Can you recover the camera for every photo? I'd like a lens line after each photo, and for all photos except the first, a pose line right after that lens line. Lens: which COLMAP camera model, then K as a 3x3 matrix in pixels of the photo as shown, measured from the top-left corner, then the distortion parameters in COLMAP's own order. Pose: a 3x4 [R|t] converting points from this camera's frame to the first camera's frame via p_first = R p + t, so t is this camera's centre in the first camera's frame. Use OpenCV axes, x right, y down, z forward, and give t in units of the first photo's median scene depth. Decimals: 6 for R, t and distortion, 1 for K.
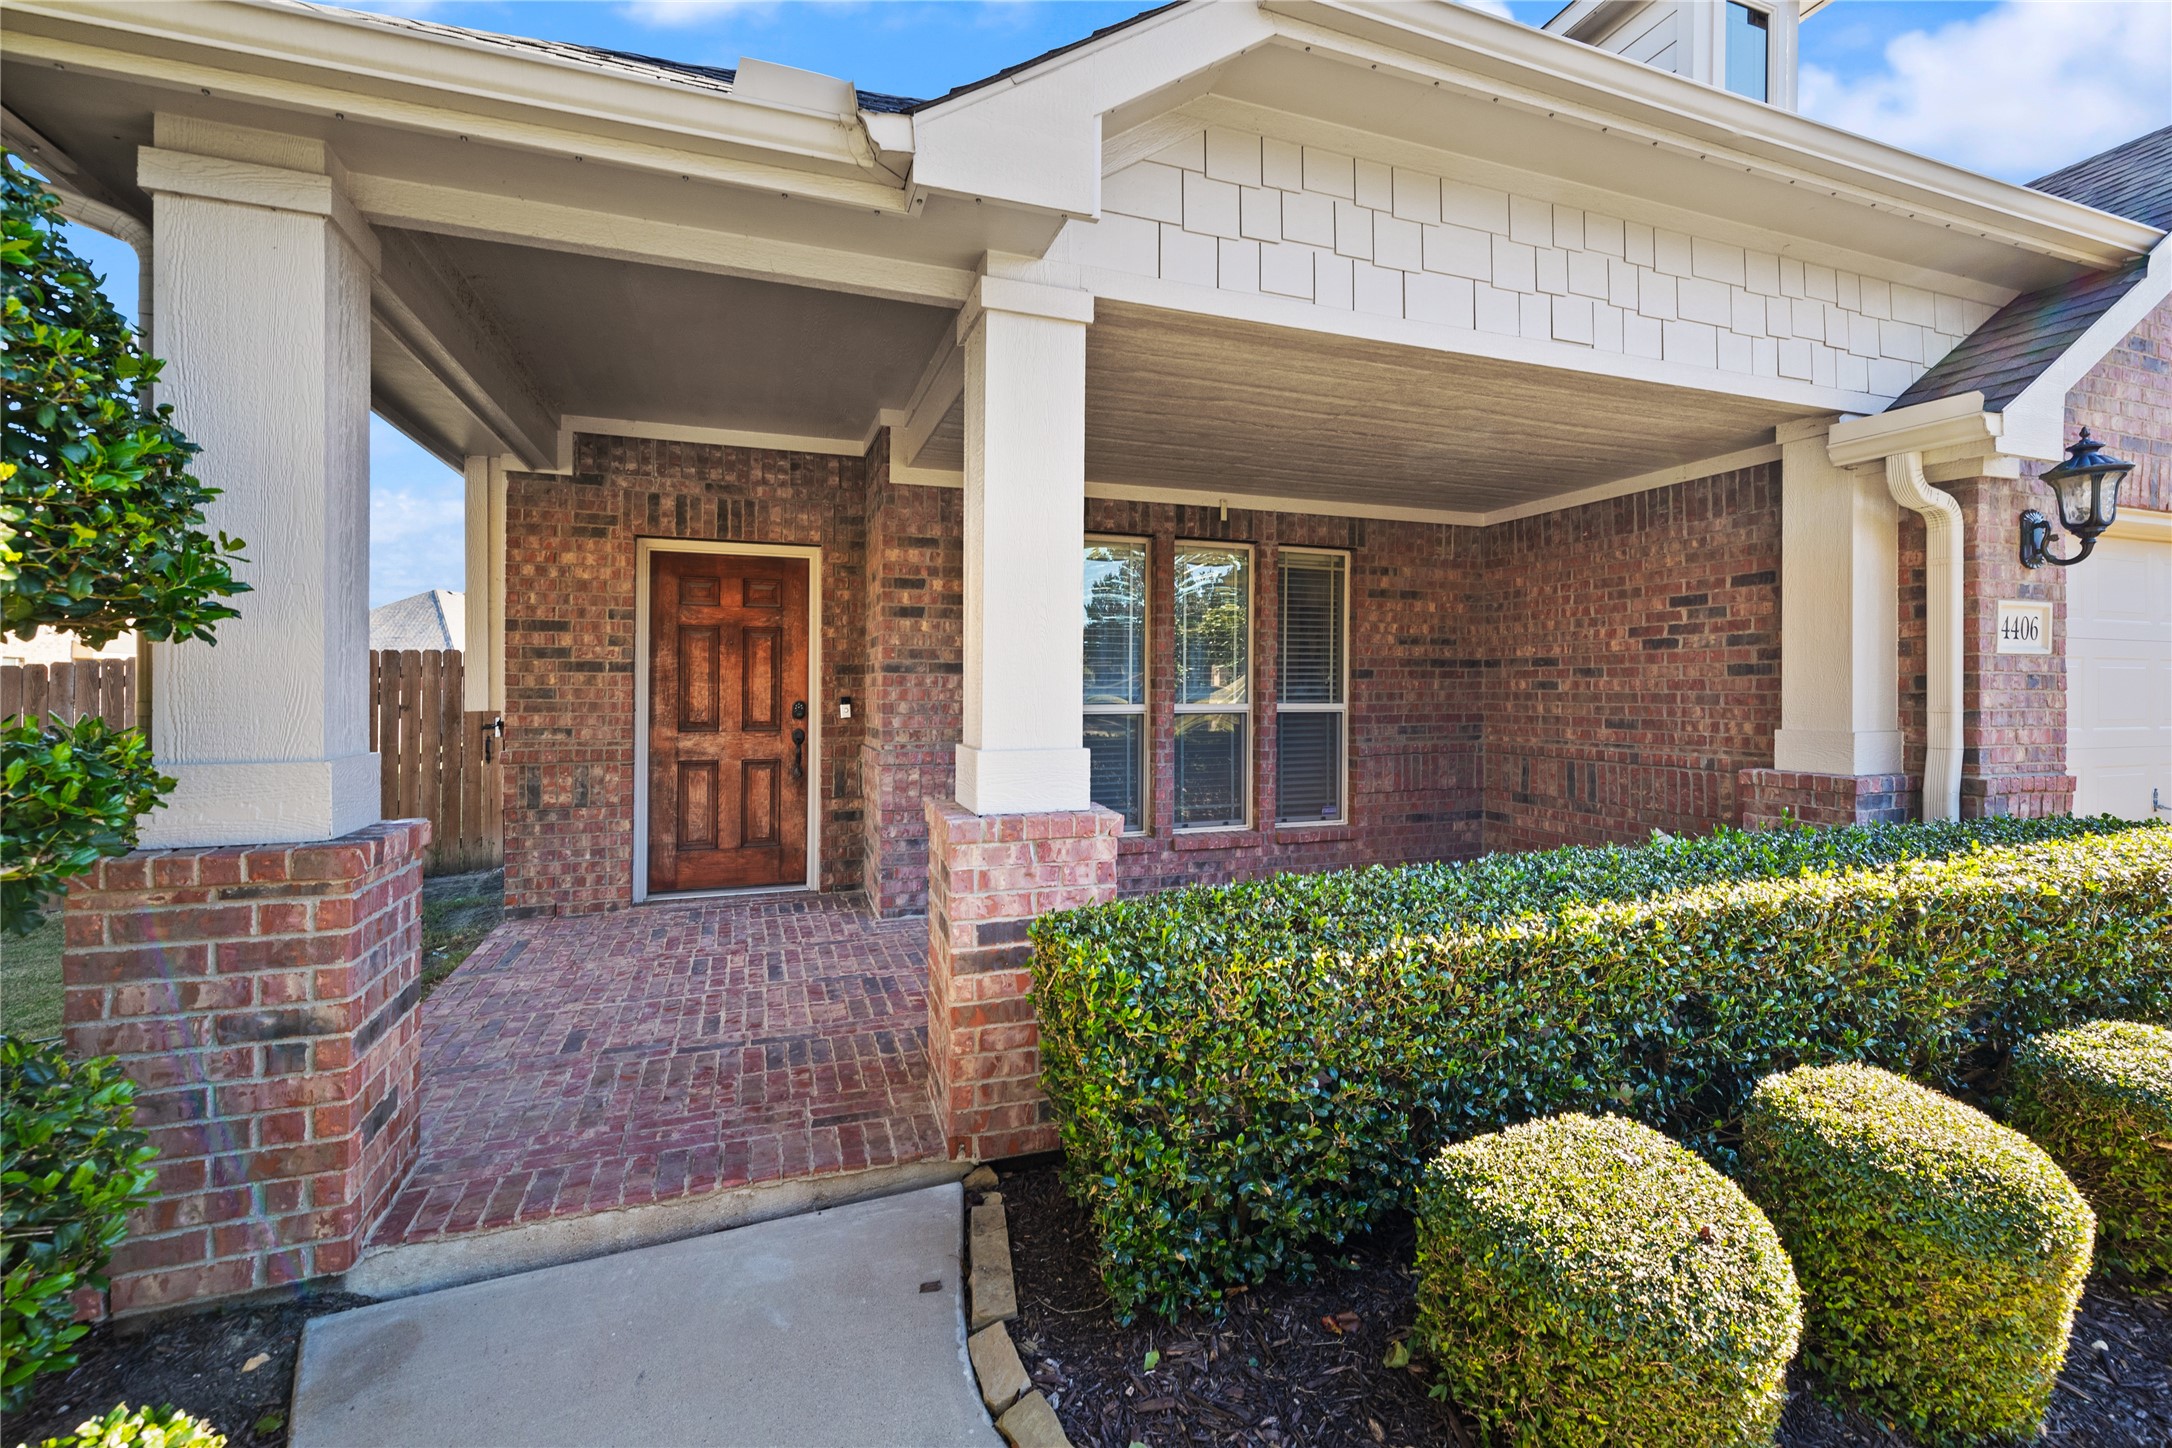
lens RADIAL K [[977.3, 0, 1172.7], [0, 977.3, 675.2], [0, 0, 1]] dist [0.001545, 0.000024]
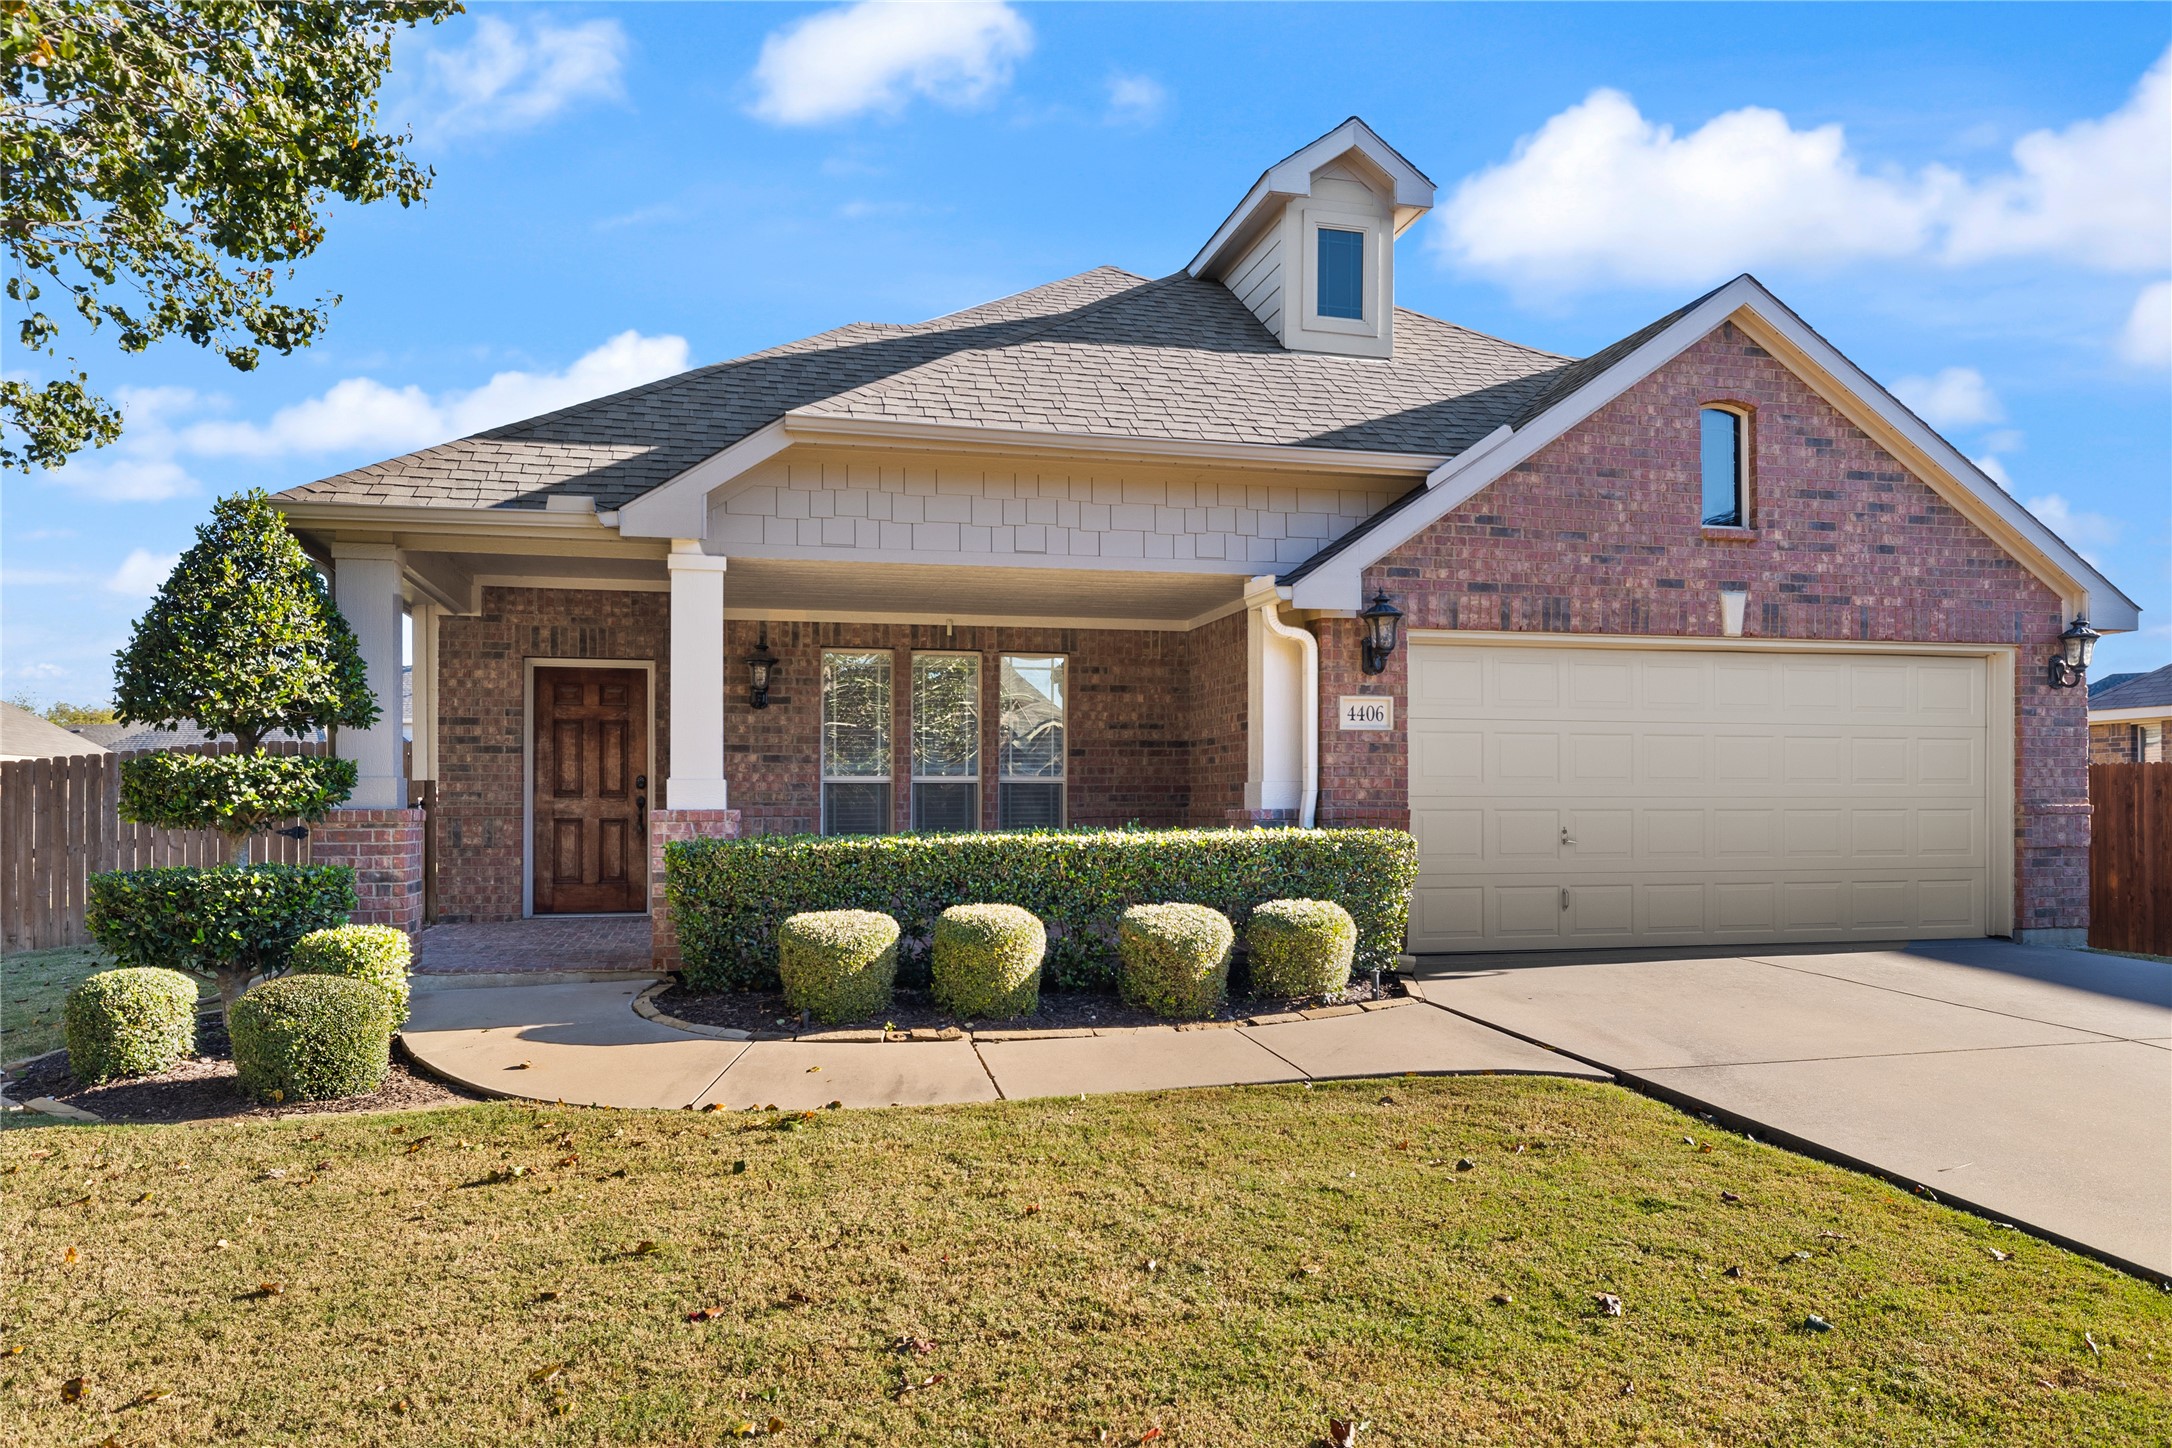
lens RADIAL K [[1510.2, 0, 1187.9], [0, 1510.2, 781.0], [0, 0, 1]] dist [-0.000912, 0.000616]
pose [[0.994371, -0.005967, -0.105788, 0.637952], [0.005718, 0.999980, -0.002658, 0.048265], [0.105802, 0.002039, 0.994385, -1.072077]]
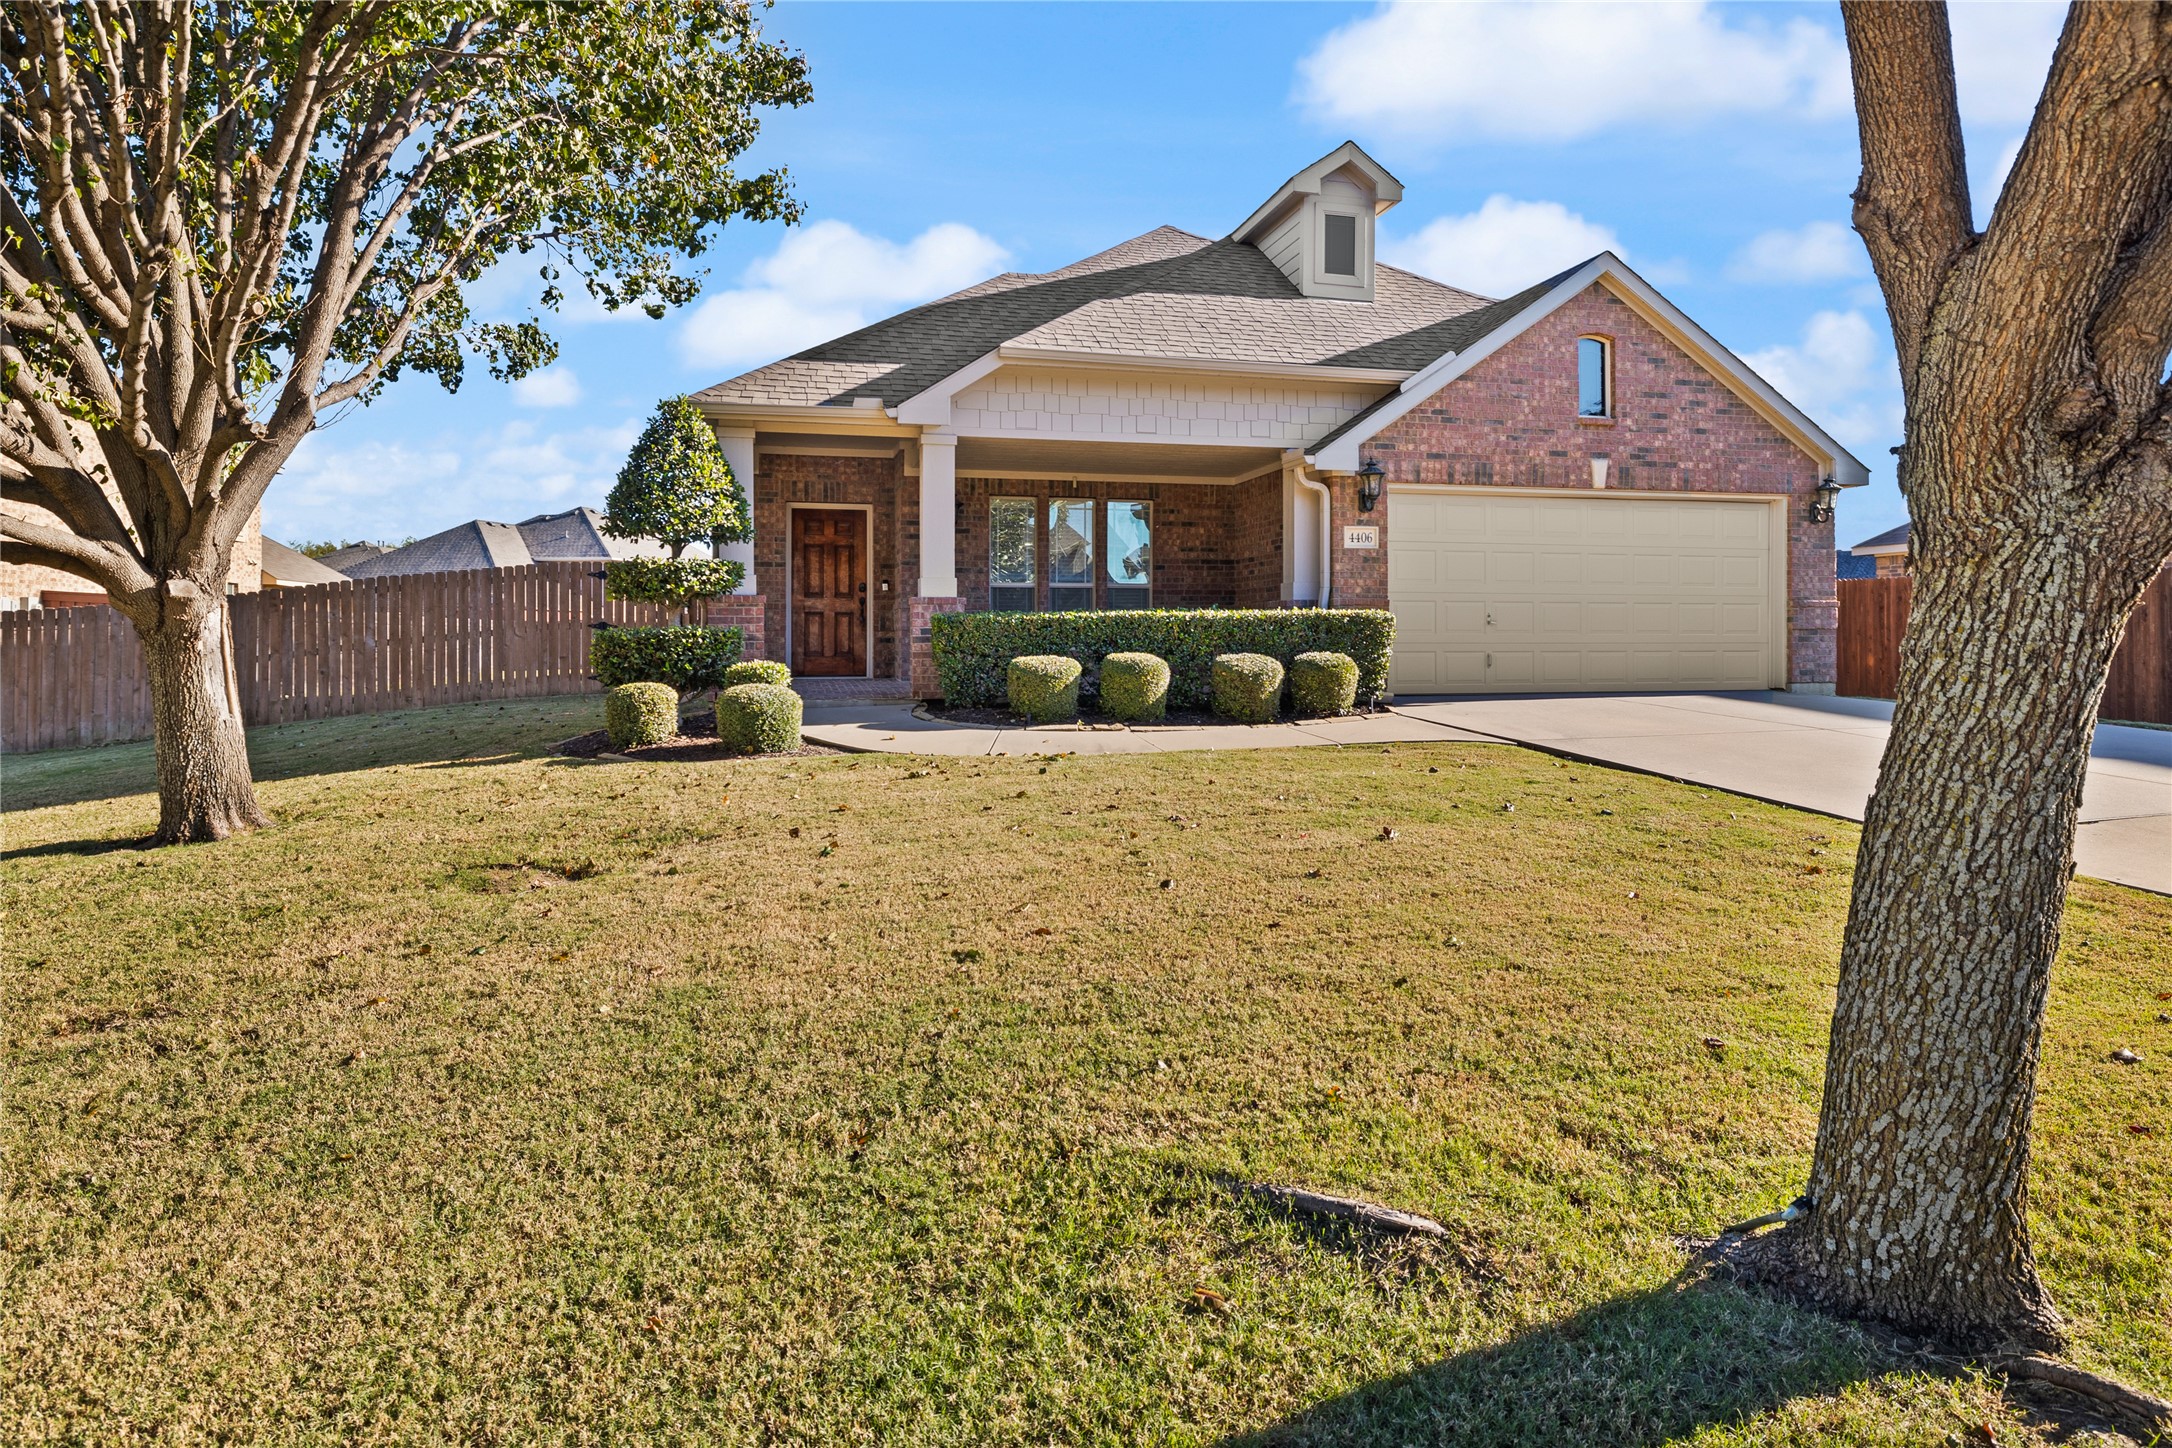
lens RADIAL K [[1266.7, 0, 1198.3], [0, 1266.7, 620.4], [0, 0, 1]] dist [0.000511, 0.000174]
pose [[0.995998, -0.005821, -0.089189, 0.566981], [0.006031, 0.999980, 0.002084, 0.110610], [0.089175, -0.002614, 0.996013, -1.617719]]
